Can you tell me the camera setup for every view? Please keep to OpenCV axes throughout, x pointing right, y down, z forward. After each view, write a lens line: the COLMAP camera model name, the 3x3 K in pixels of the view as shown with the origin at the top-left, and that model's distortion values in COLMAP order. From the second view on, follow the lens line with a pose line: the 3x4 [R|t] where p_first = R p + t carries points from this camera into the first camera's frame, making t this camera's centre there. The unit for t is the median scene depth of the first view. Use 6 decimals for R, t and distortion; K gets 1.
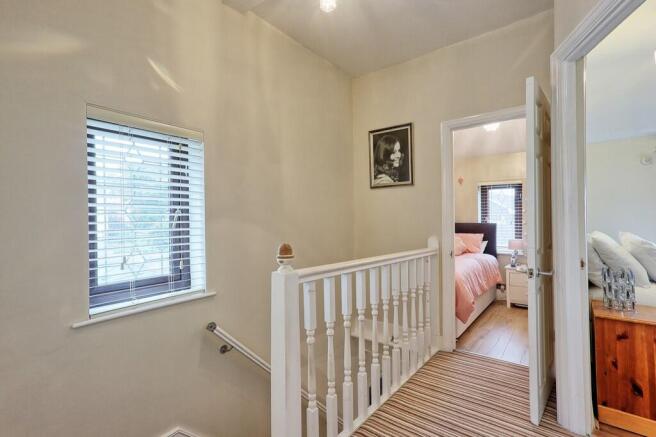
lens RADIAL K [[306.1, 0, 328.0], [0, 306.1, 218.5], [0, 0, 1]] dist [-0.016445, 0.024333]
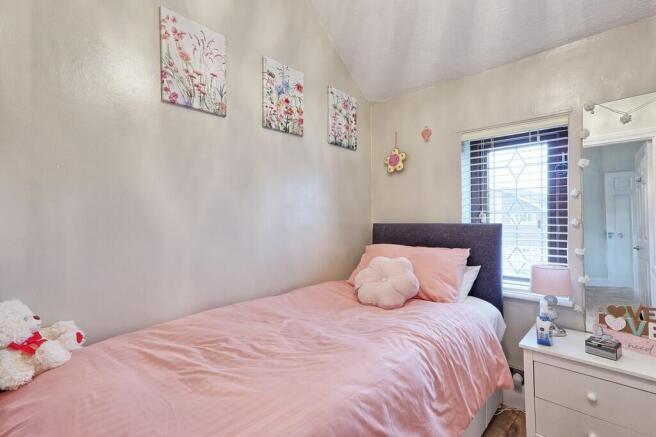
lens RADIAL K [[306.1, 0, 328.0], [0, 306.1, 218.5], [0, 0, 1]] dist [-0.016445, 0.024333]
pose [[0.997560, -0.000771, -0.069813, 0.346060], [0.000823, 0.999999, 0.000725, 0.007634], [0.069813, -0.000781, 0.997560, 0.570089]]
